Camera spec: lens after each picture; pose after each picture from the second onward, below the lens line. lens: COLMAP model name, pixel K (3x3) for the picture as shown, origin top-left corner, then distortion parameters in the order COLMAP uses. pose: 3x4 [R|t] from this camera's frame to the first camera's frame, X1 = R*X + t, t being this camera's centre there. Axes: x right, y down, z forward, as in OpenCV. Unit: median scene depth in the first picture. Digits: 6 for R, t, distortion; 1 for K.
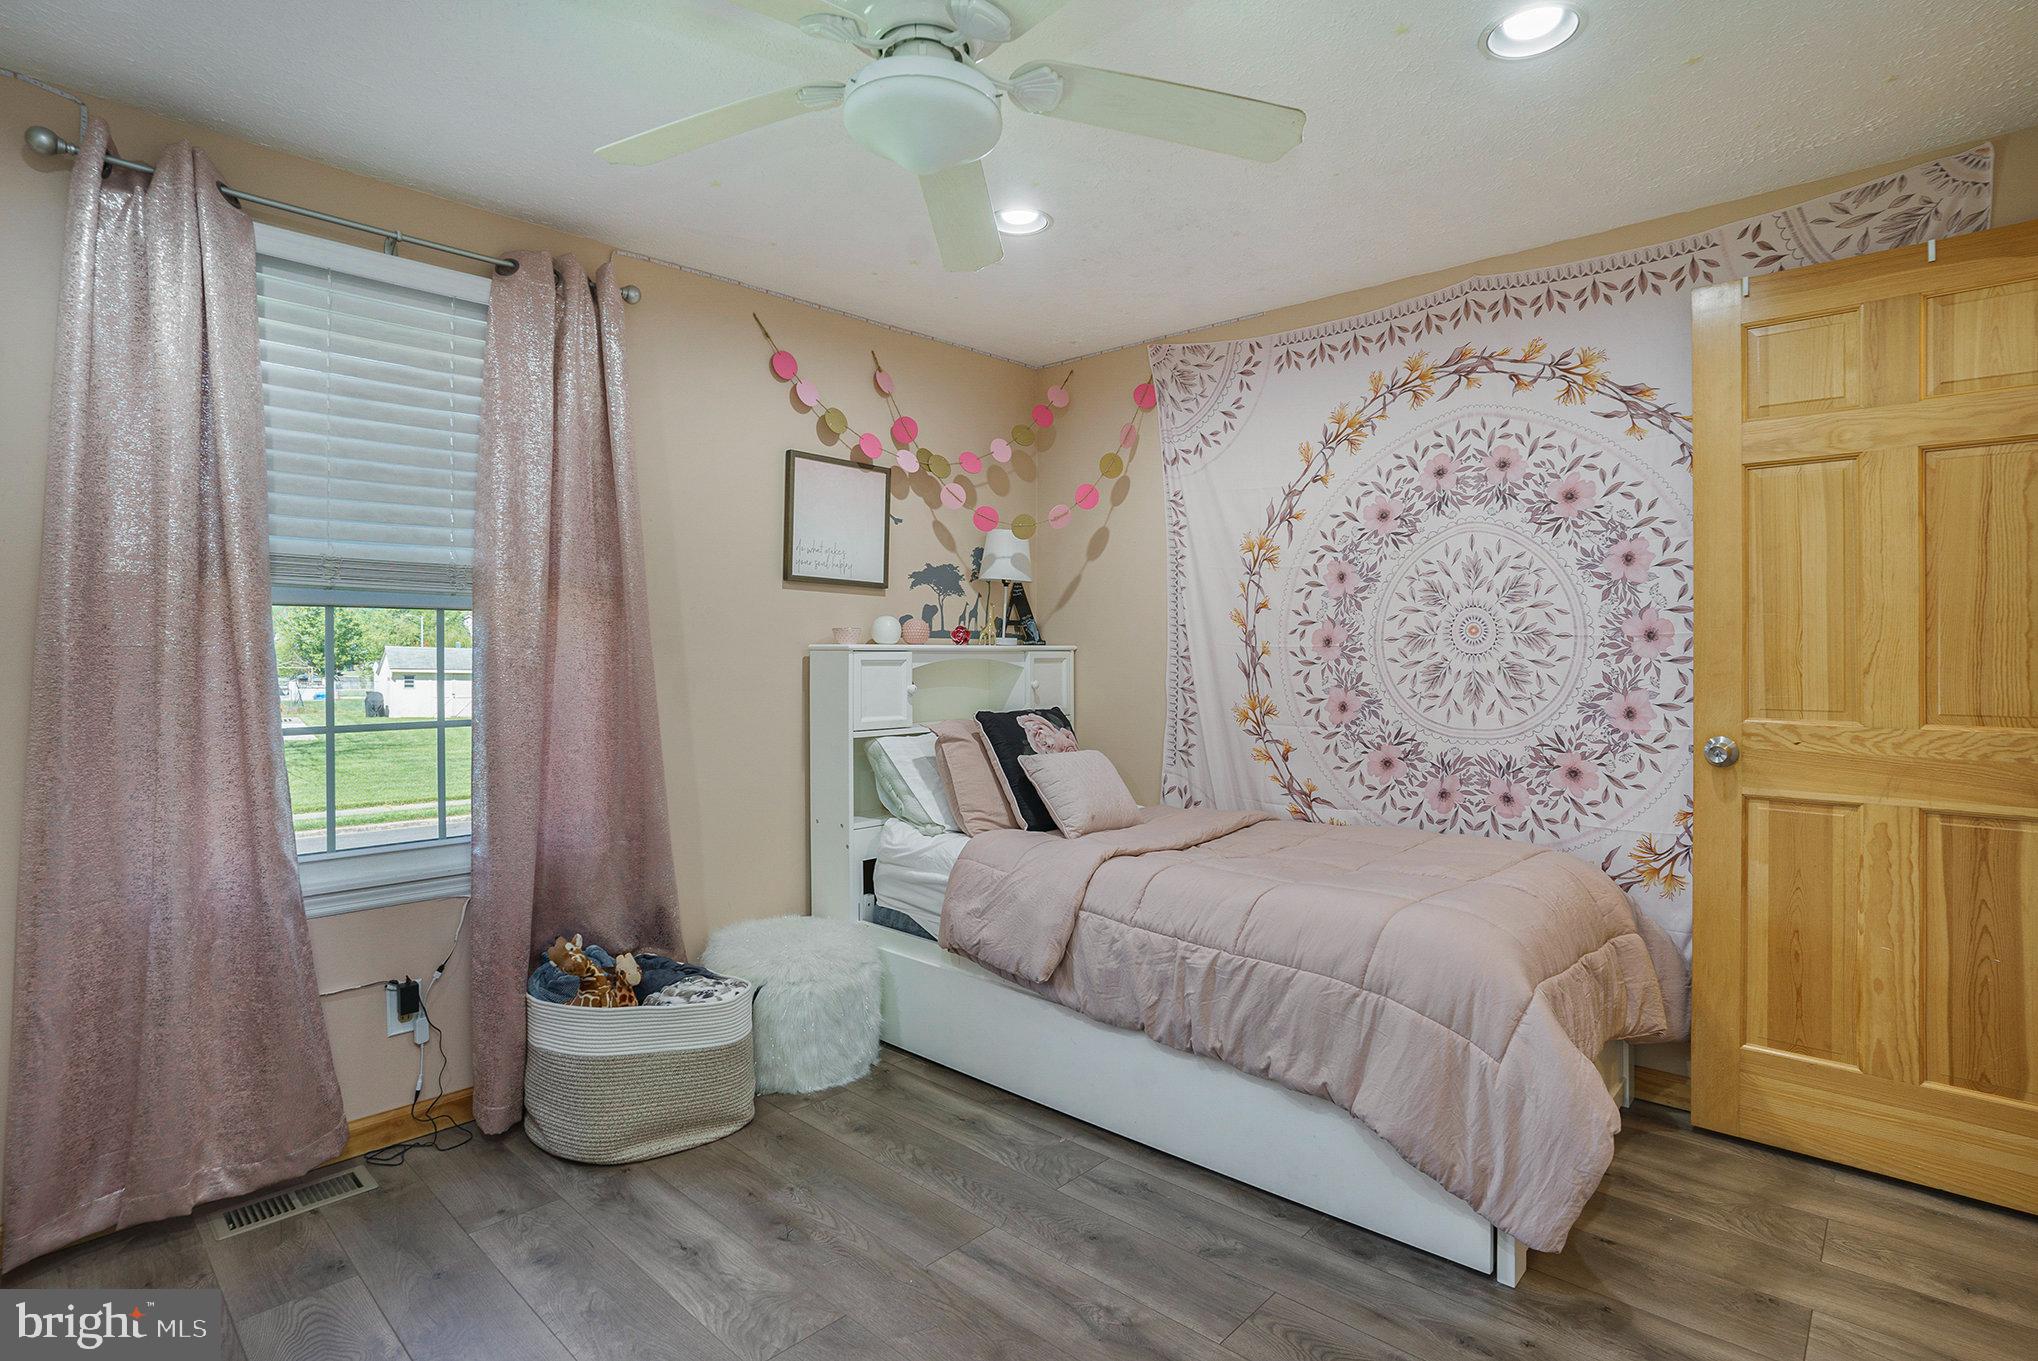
lens RADIAL K [[1033.9, 0, 1016.3], [0, 1033.9, 661.0], [0, 0, 1]] dist [-0.061141, 0.036175]
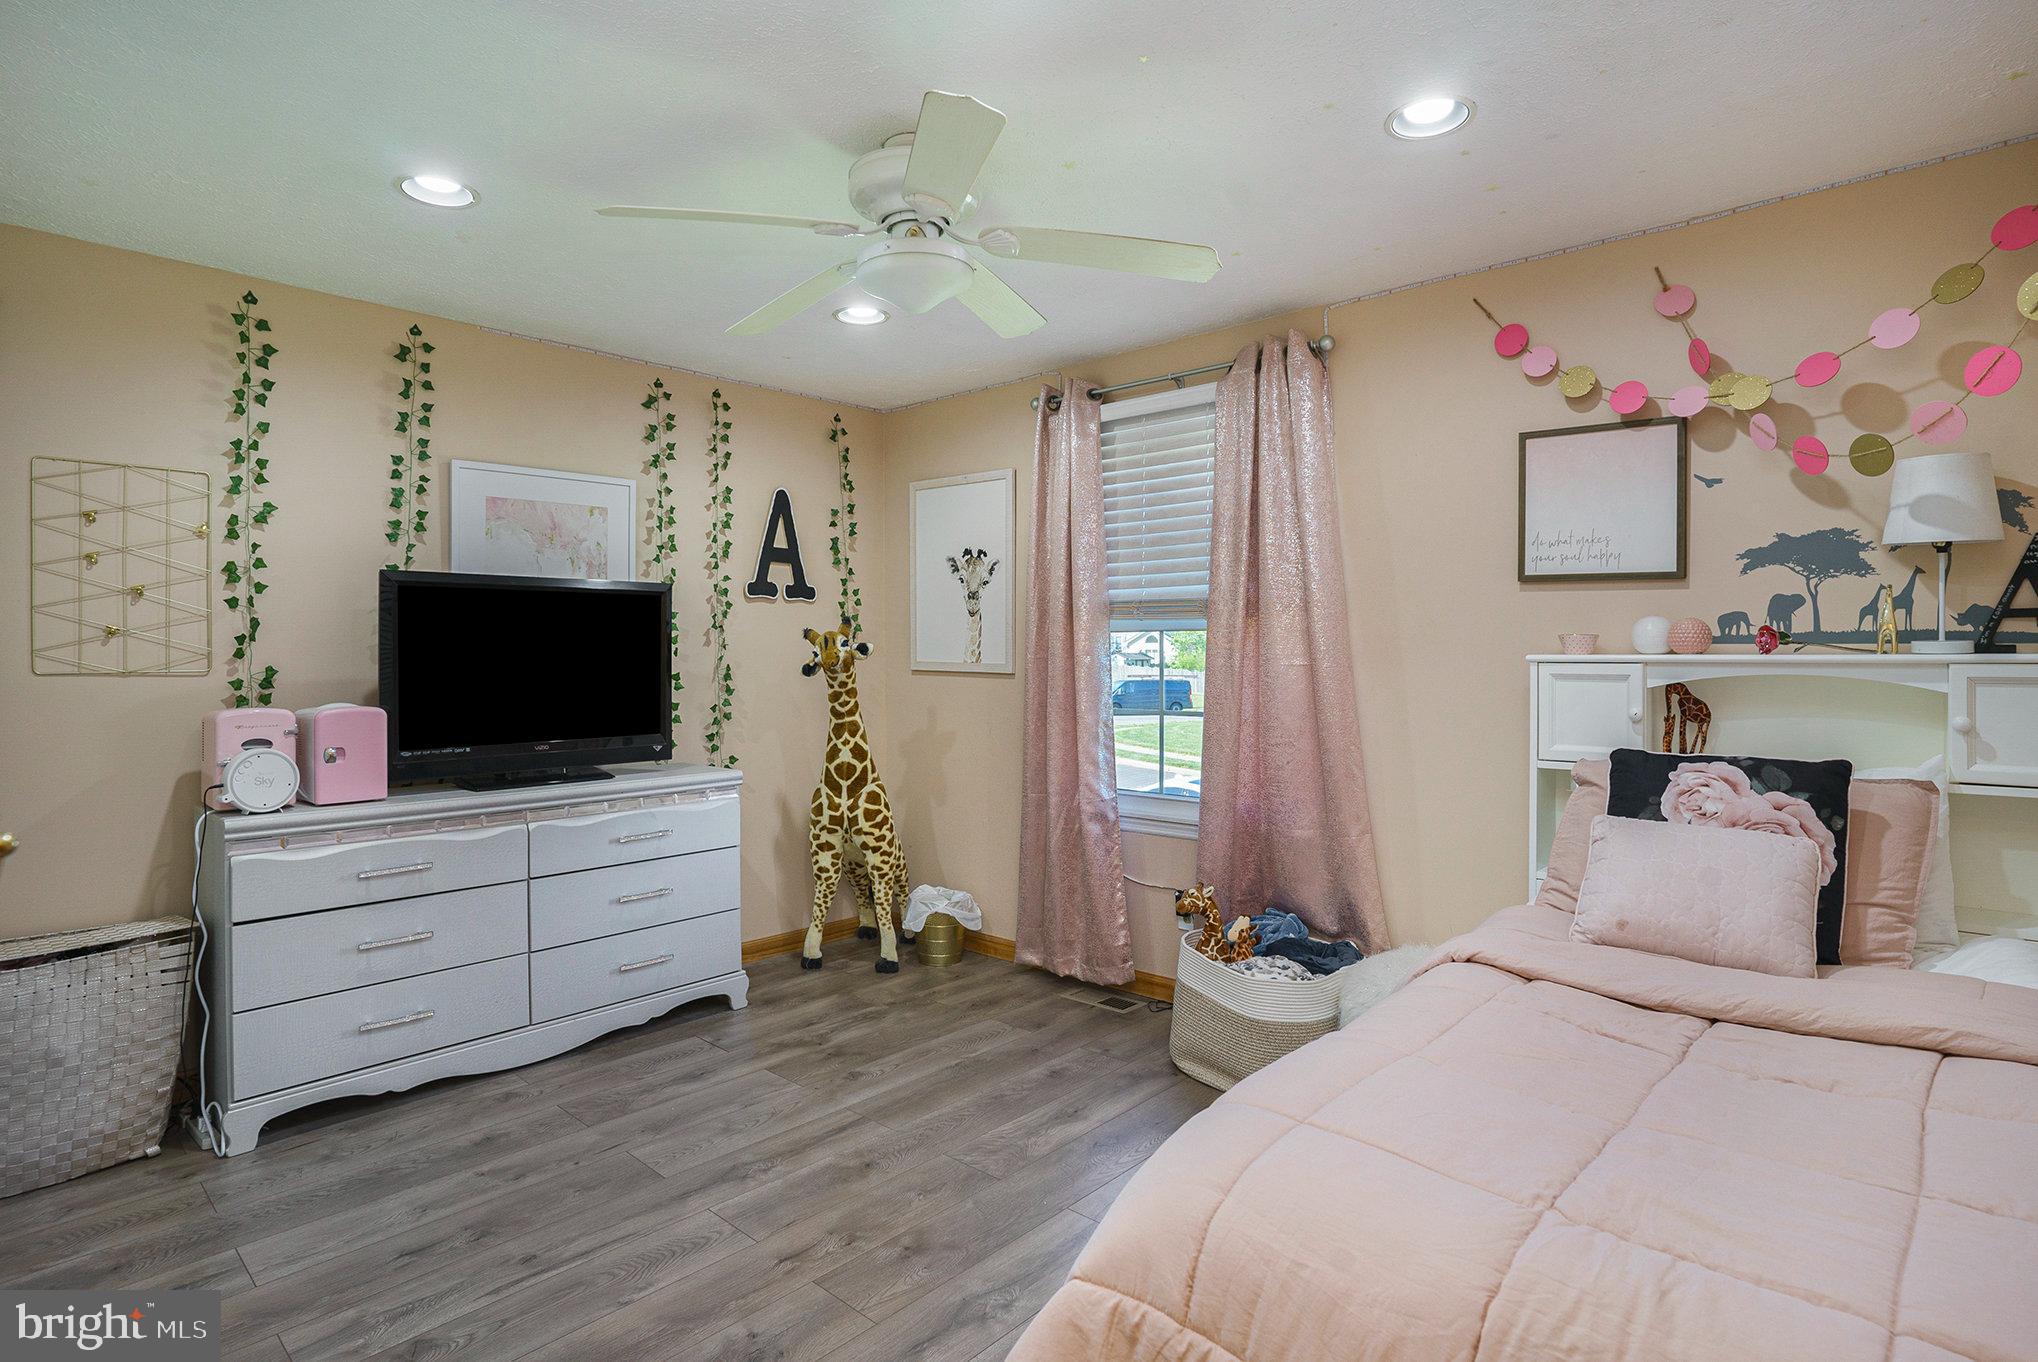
lens RADIAL K [[1049.9, 0, 1043.7], [0, 1049.9, 656.5], [0, 0, 1]] dist [-0.063128, 0.039074]
pose [[0.025028, -0.006143, -0.999668, 0.646708], [-0.014442, 0.999875, -0.006505, -0.003391], [0.999582, 0.014600, 0.024936, 0.573611]]
